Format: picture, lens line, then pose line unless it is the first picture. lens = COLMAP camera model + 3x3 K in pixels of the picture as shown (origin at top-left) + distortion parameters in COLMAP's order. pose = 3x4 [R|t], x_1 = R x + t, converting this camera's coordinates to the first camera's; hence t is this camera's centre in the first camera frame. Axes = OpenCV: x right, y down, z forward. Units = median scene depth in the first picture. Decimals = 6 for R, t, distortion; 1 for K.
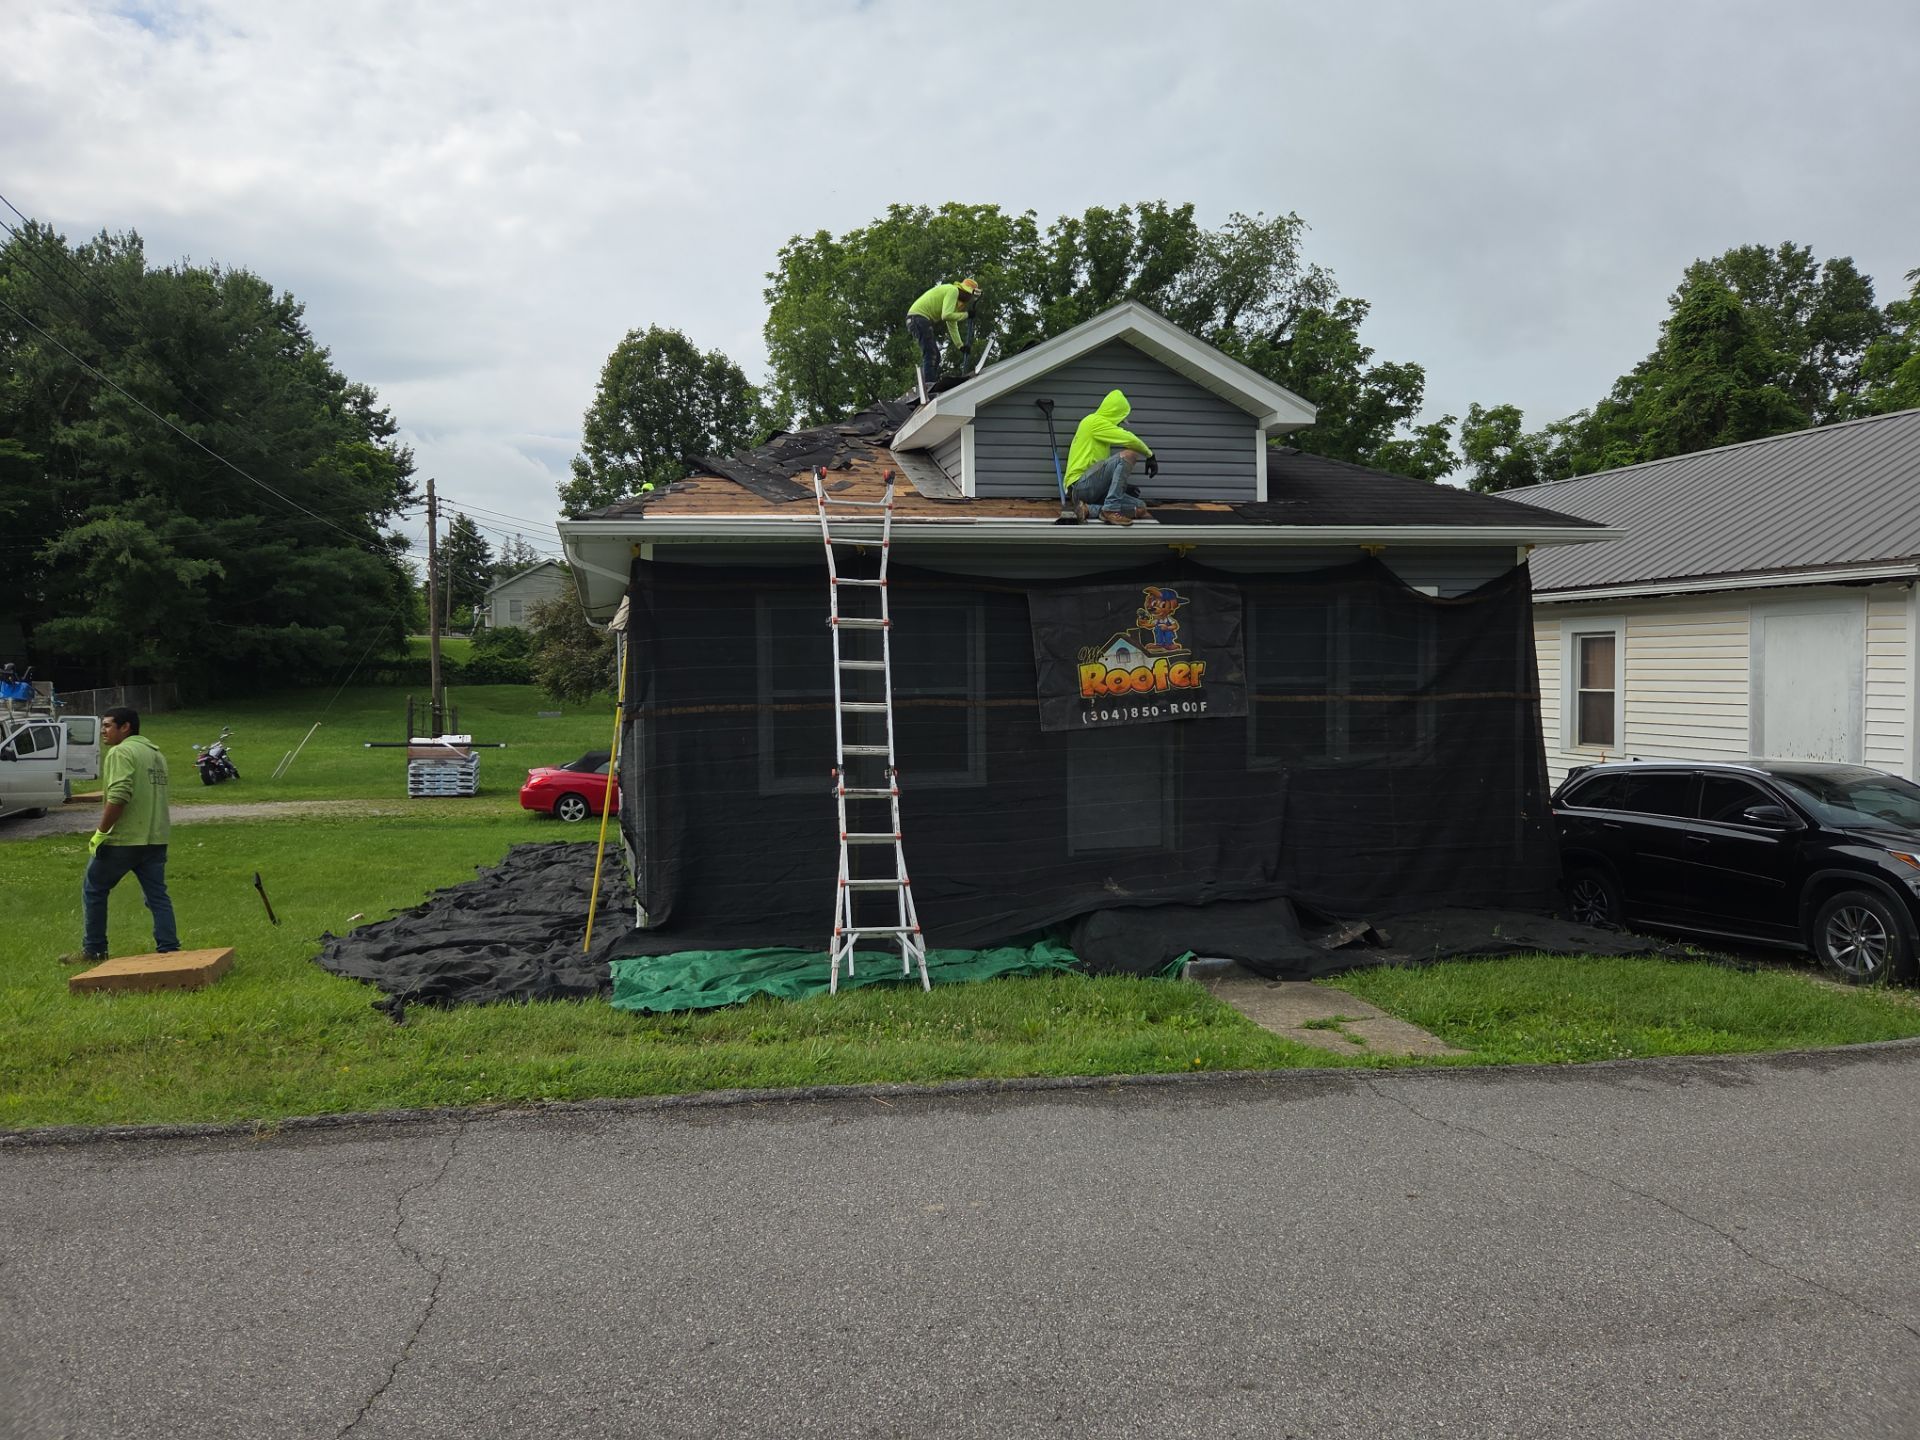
lens RADIAL K [[1292.9, 0, 923.0], [0, 1292.9, 727.2], [0, 0, 1]] dist [0.051405, -0.049951]
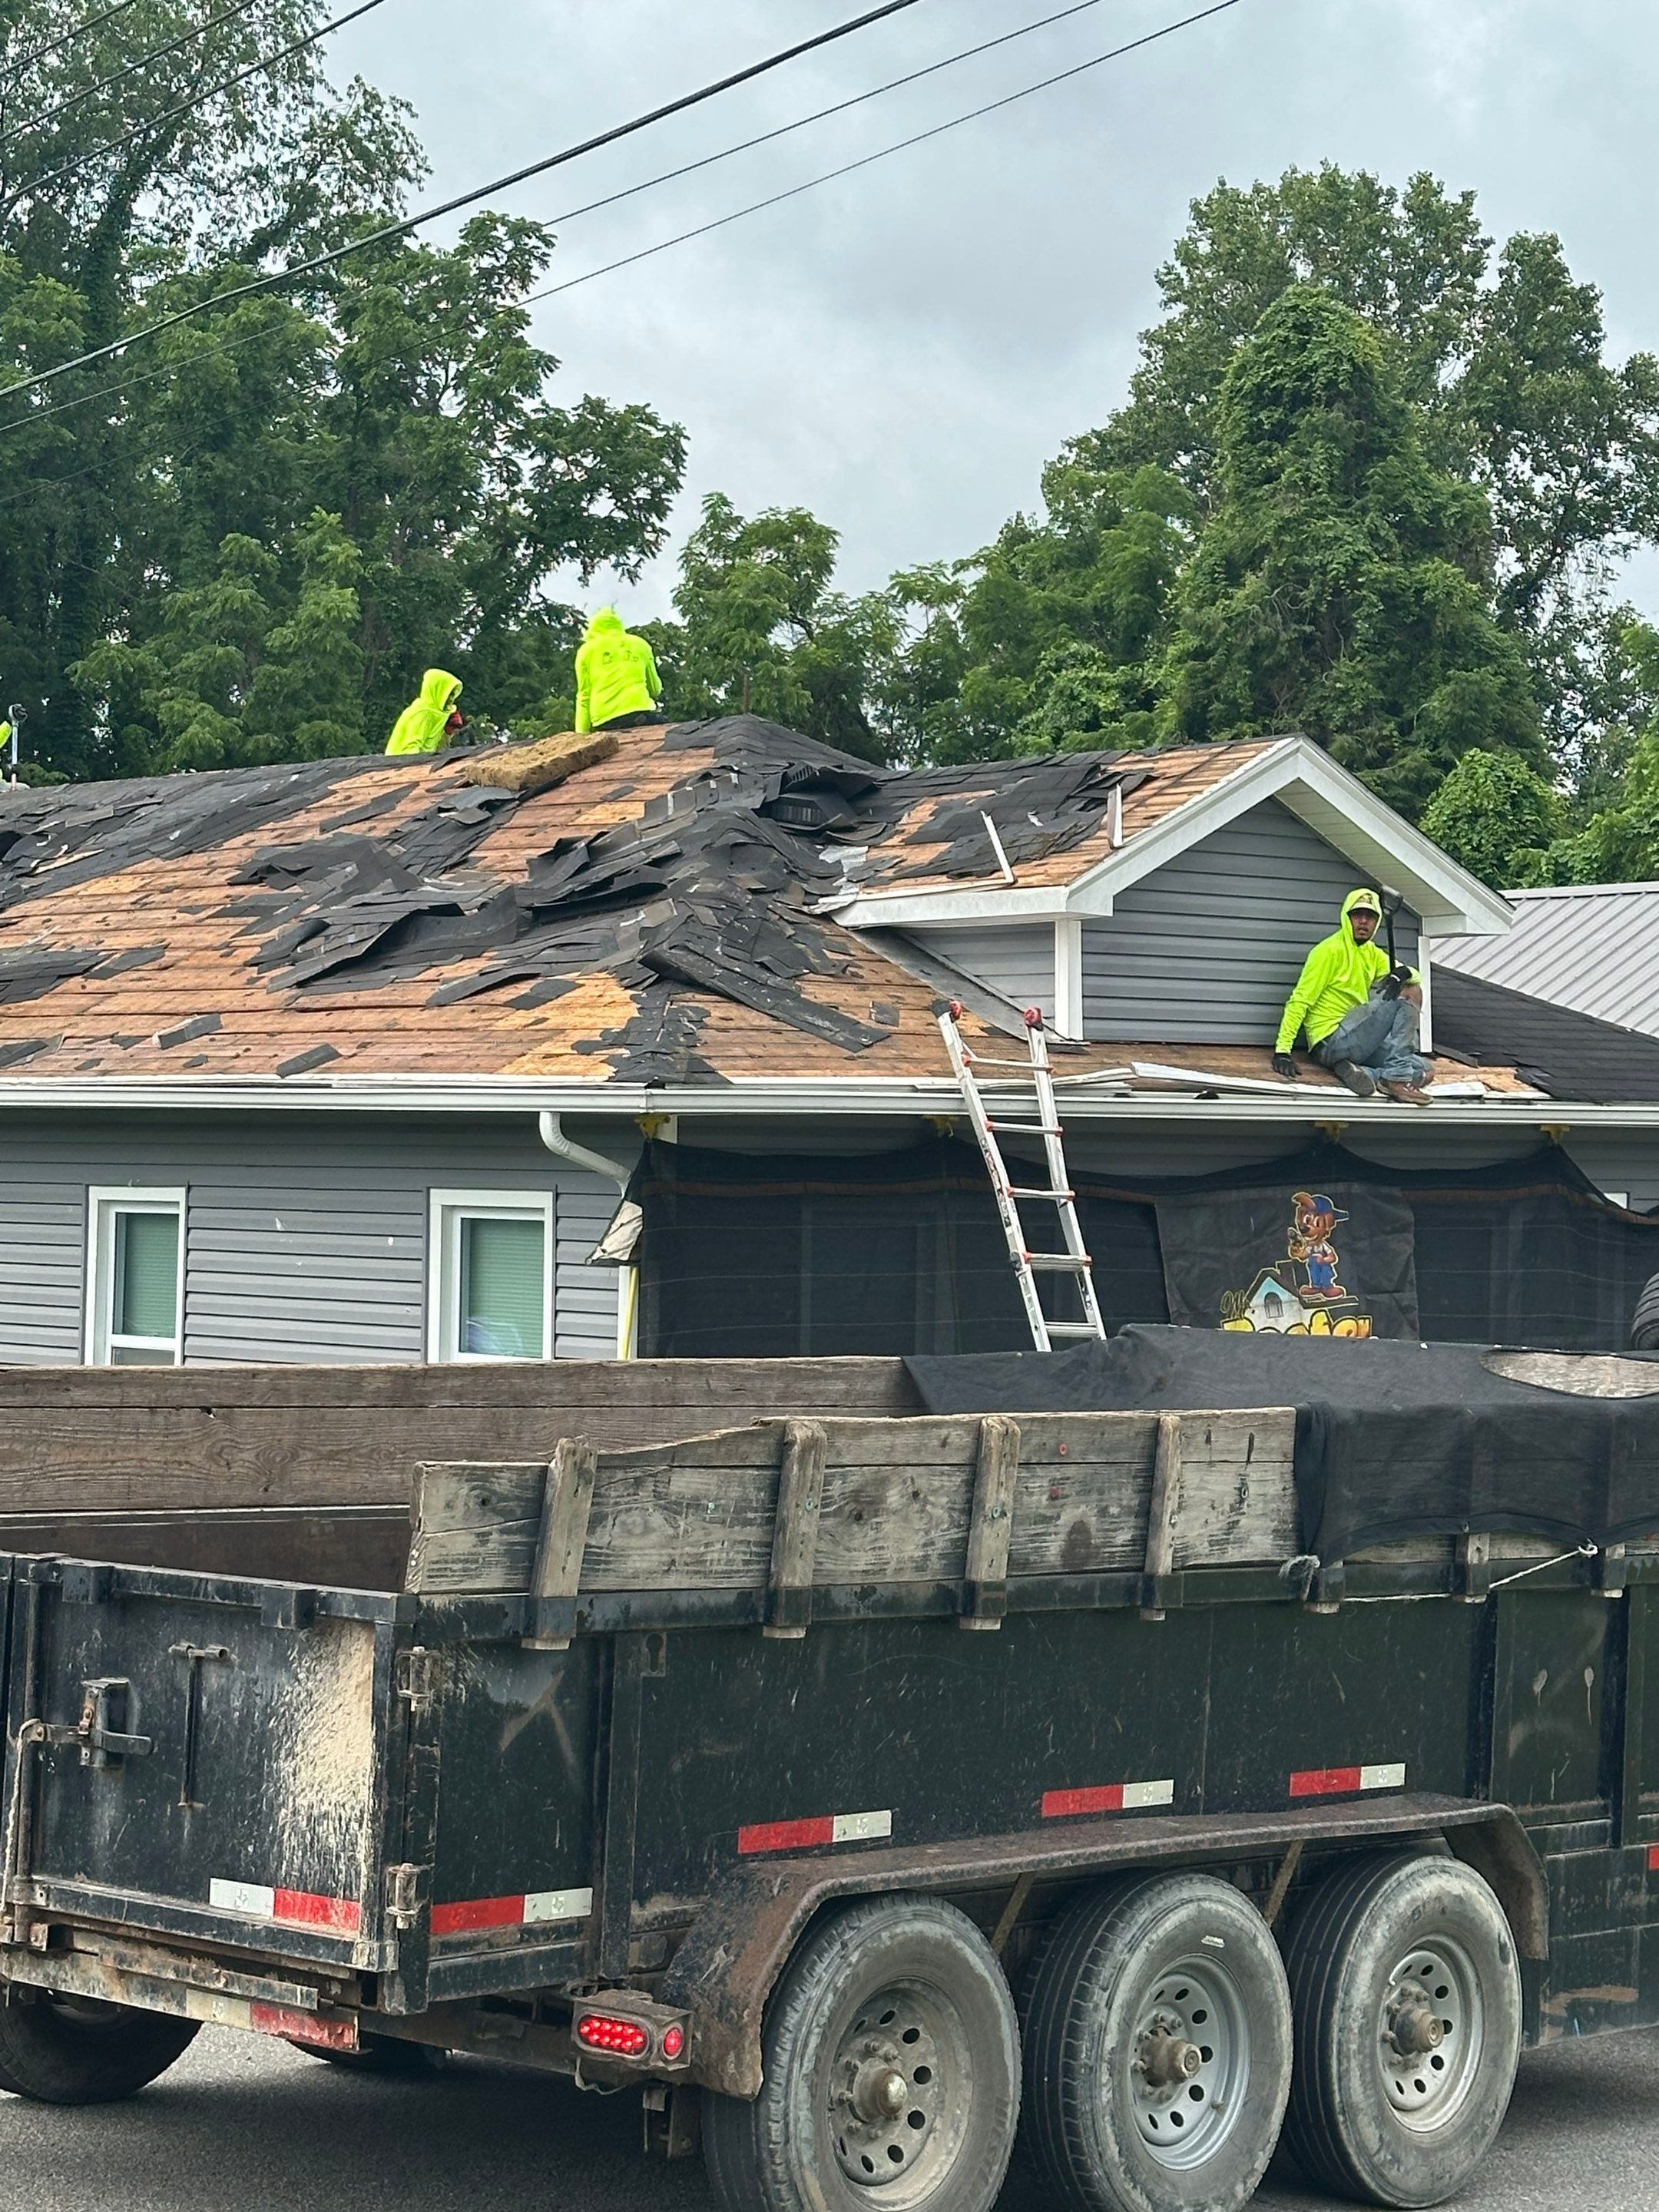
lens RADIAL K [[4490.3, 0, 829.5], [0, 4490.3, 1106.0], [0, 0, 1]] dist [0.175689, -0.381087]
pose [[0.877965, 0.029885, 0.477790, -0.186316], [-0.000801, 0.998140, -0.060960, -0.003635], [-0.478723, 0.053138, 0.876356, -0.134733]]
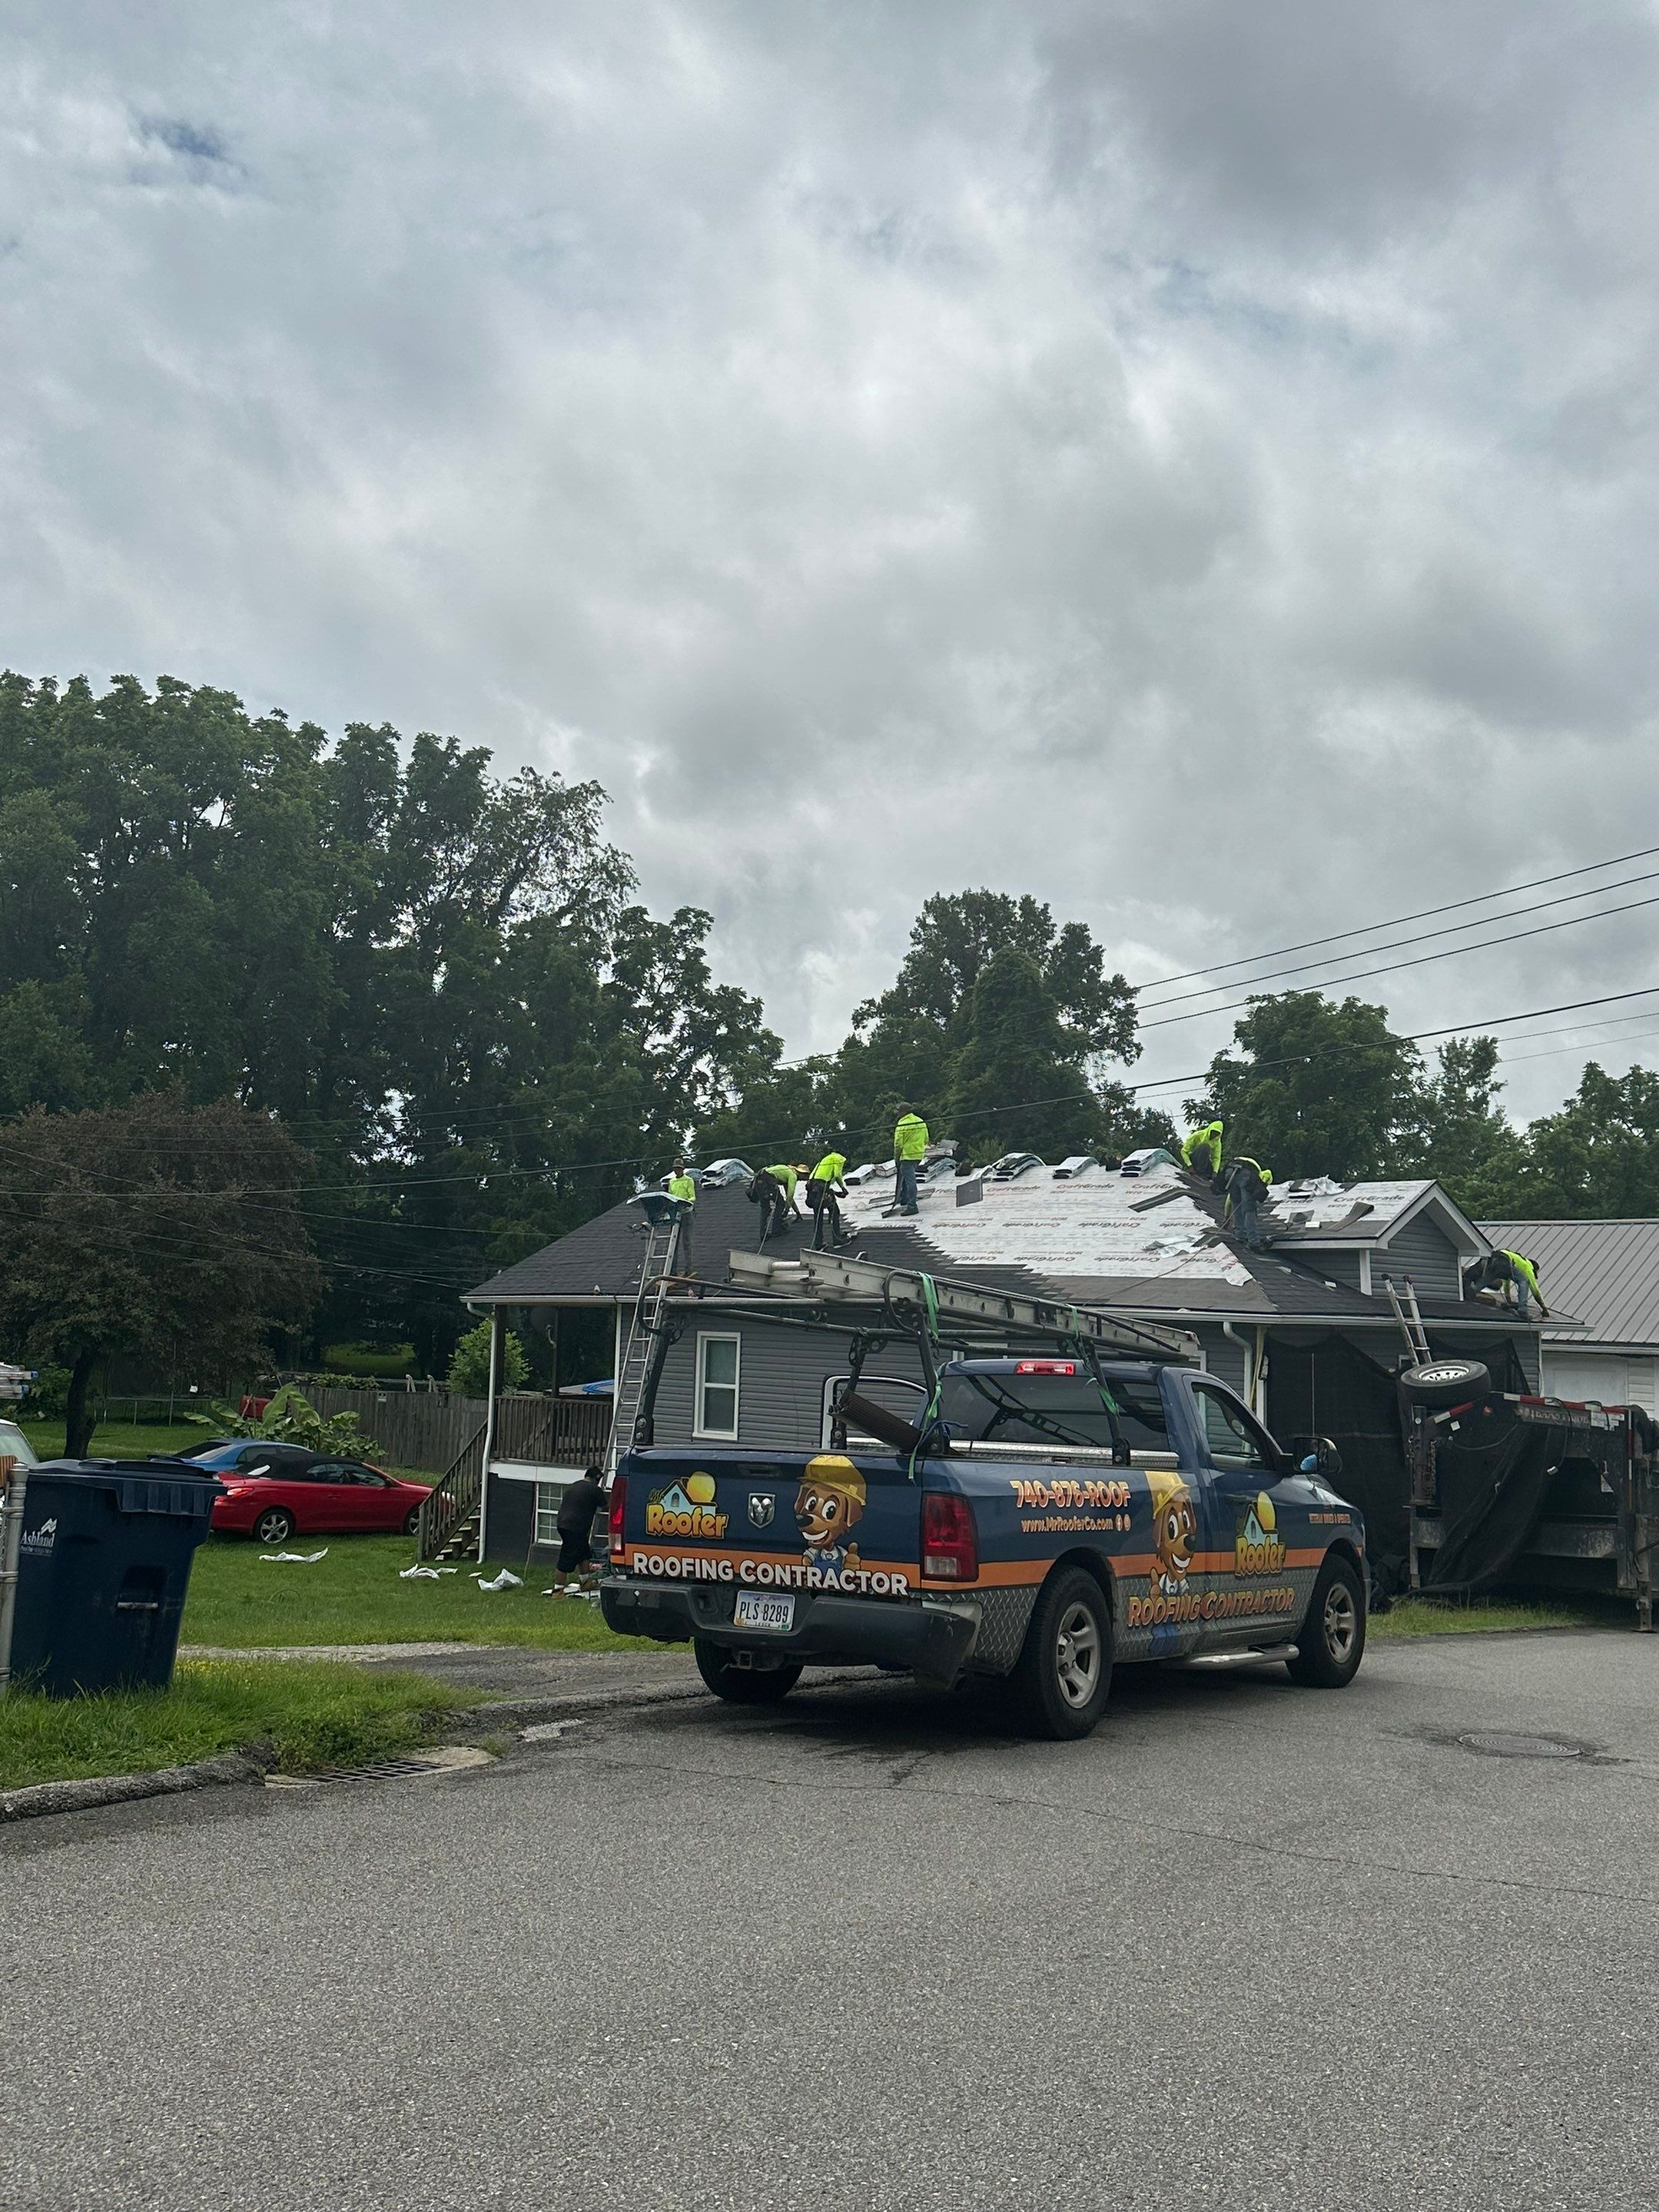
lens RADIAL K [[2074.9, 0, 793.8], [0, 2074.9, 1094.9], [0, 0, 1]] dist [0.176579, -0.393475]
pose [[0.828404, 0.095984, 0.551846, -0.349581], [-0.013366, 0.988315, -0.151836, -0.003765], [-0.559972, 0.118405, 0.820007, -0.130809]]
